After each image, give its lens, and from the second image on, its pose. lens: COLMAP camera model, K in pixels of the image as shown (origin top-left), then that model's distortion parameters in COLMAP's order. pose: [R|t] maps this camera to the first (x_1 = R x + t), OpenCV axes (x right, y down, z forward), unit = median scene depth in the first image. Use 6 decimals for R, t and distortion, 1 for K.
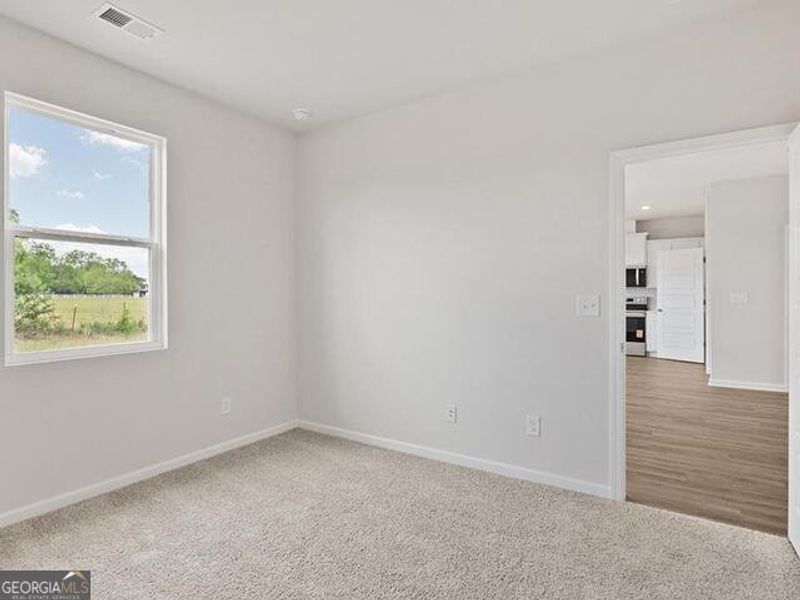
lens RADIAL K [[440.8, 0, 399.4], [0, 440.8, 297.0], [0, 0, 1]] dist [0.000131, -0.000084]
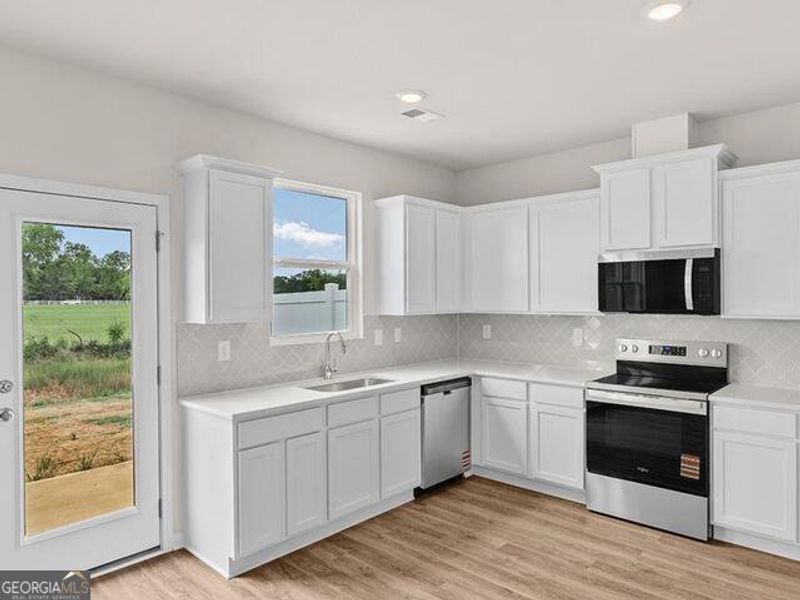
lens RADIAL K [[531.5, 0, 400.0], [0, 531.5, 300.0], [0, 0, 1]] dist [-0.006987, -0.000870]
pose [[0.985178, -0.000935, -0.171535, 0.399920], [0.000221, 0.999991, -0.004181, -0.032571], [0.171537, 0.004081, 0.985169, 0.584298]]
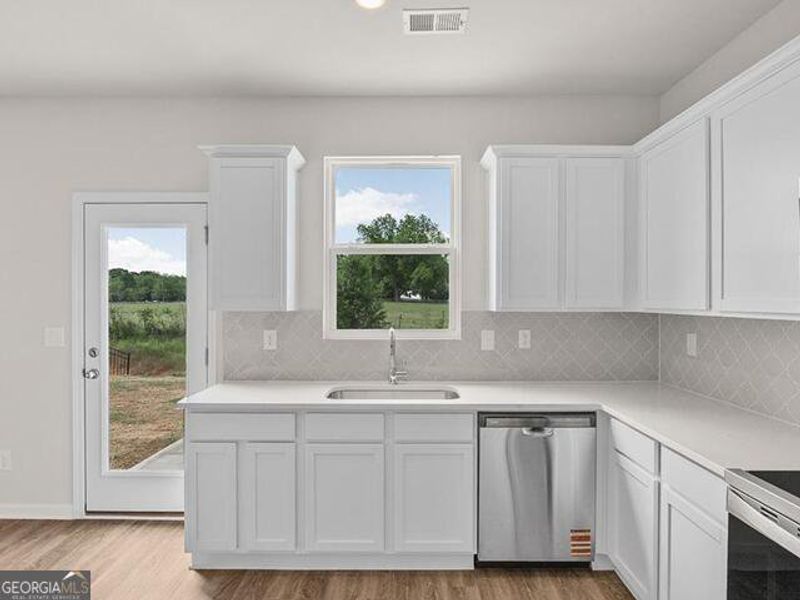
lens RADIAL K [[472.5, 0, 400.0], [0, 472.5, 300.0], [0, 0, 1]] dist [-0.001595, -0.000152]
pose [[0.542475, 0.008227, -0.840031, 0.548136], [-0.012567, 0.999920, 0.001678, -0.027975], [0.839978, 0.009646, 0.542535, 0.837538]]
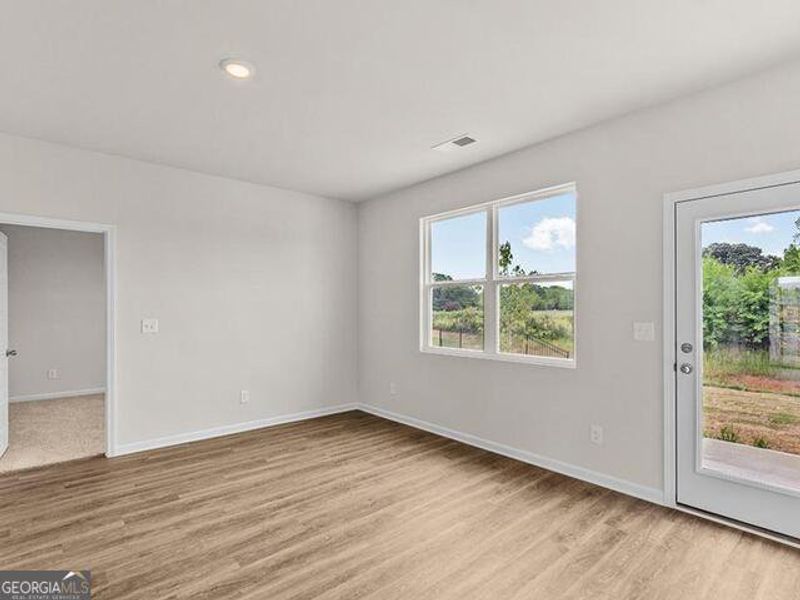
lens RADIAL K [[408.4, 0, 400.1], [0, 408.4, 302.9], [0, 0, 1]] dist [0.001347, 0.000444]
pose [[-0.265546, -0.008095, -0.964064, 0.488867], [-0.003014, 0.999967, -0.007566, -0.017067], [0.964094, 0.000897, -0.265561, 0.717660]]
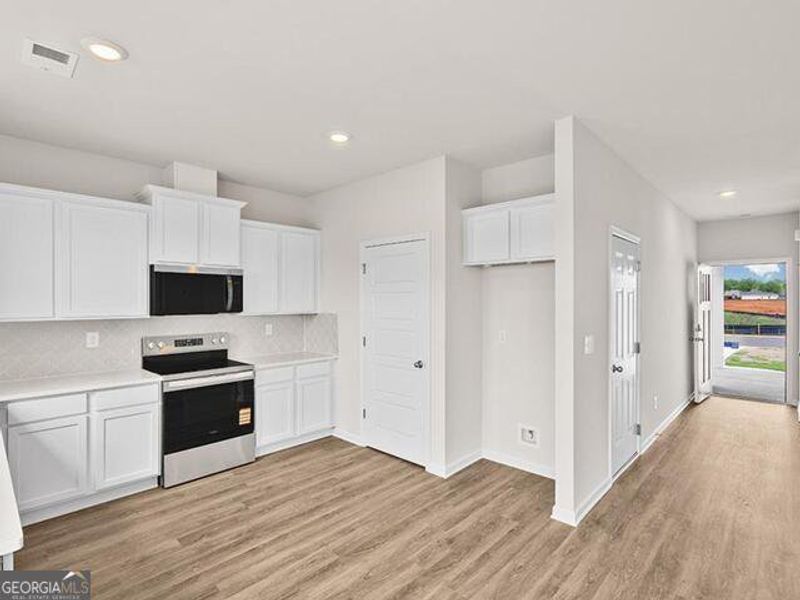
lens RADIAL K [[408.4, 0, 400.1], [0, 408.4, 302.9], [0, 0, 1]] dist [0.001347, 0.000444]
pose [[0.180764, -0.000357, 0.983527, 0.151292], [0.010203, 0.999947, -0.001512, -0.032569], [-0.983474, 0.010308, 0.180758, 0.747944]]
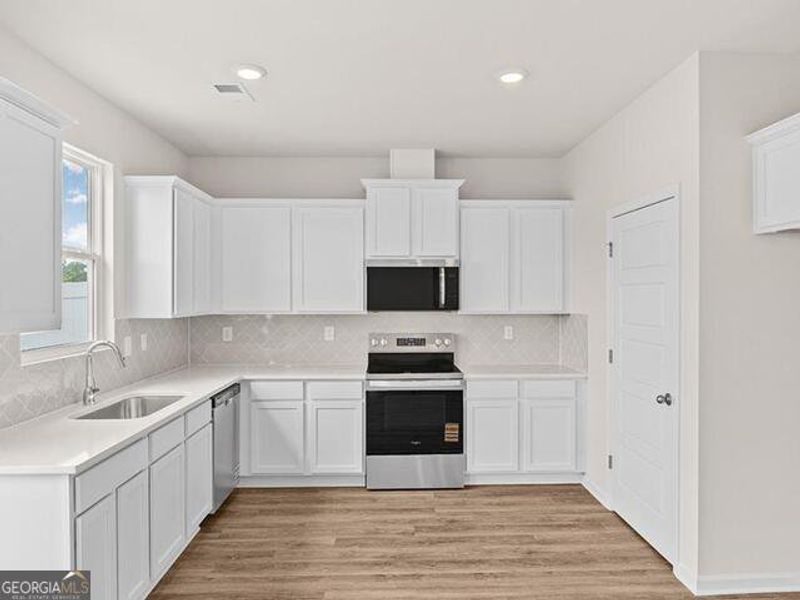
lens RADIAL K [[531.5, 0, 400.0], [0, 531.5, 300.0], [0, 0, 1]] dist [-0.006987, -0.000870]
pose [[0.822479, 0.000030, 0.568795, 0.233668], [0.003343, 0.999982, -0.004886, -0.031967], [-0.568786, 0.005920, 0.822465, 0.624650]]
